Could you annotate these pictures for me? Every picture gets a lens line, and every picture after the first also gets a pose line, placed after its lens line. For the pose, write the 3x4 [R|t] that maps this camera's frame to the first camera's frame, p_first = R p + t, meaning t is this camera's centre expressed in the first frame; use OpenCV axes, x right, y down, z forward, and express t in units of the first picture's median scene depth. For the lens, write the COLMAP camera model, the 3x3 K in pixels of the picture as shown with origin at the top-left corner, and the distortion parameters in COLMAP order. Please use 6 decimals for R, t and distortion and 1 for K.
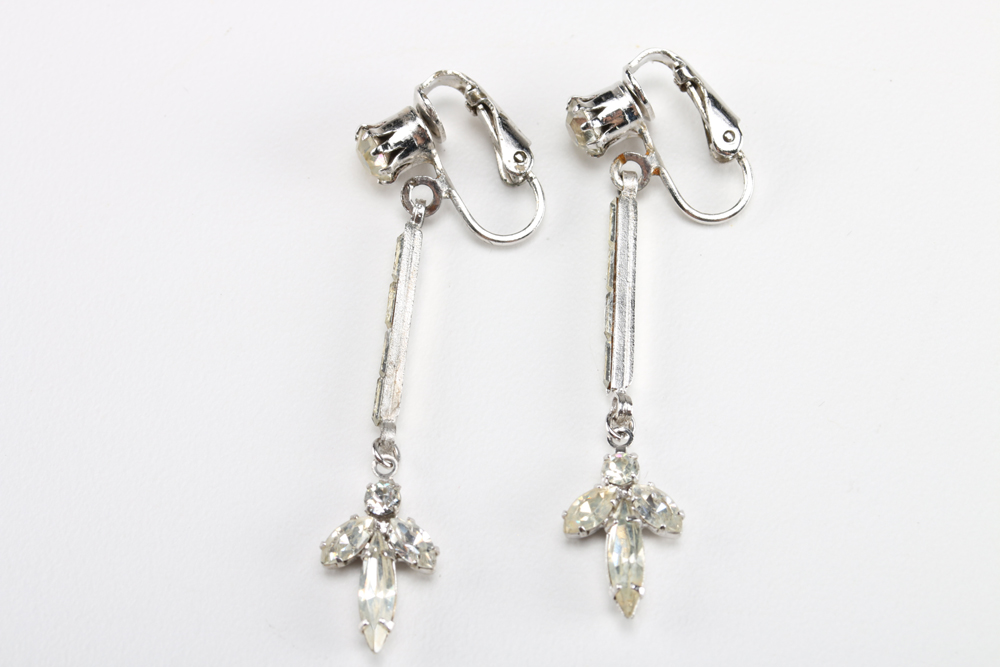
lens RADIAL K [[3542.6, 0, 502.0], [0, 3542.6, 334.8], [0, 0, 1]] dist [-0.202752, 0.000000]
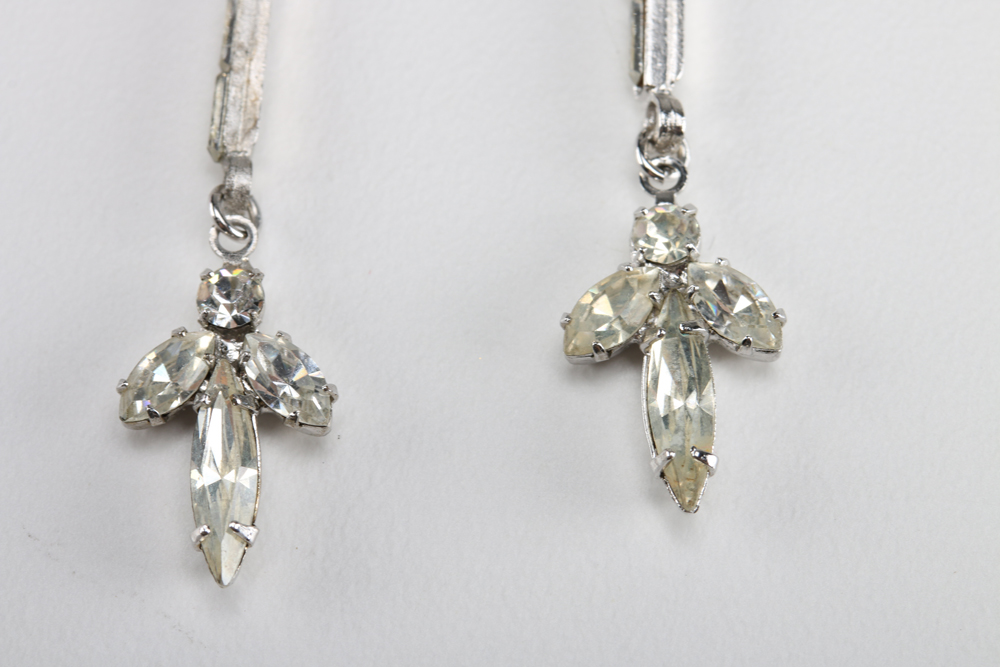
lens RADIAL K [[3542.6, 0, 496.1], [0, 3542.6, 332.9], [0, 0, 1]] dist [-0.202752, 0.000000]
pose [[0.999003, -0.020105, 0.039854, -0.014775], [0.015575, 0.993714, 0.110863, -0.007949], [-0.041833, -0.110132, 0.993036, 0.459096]]
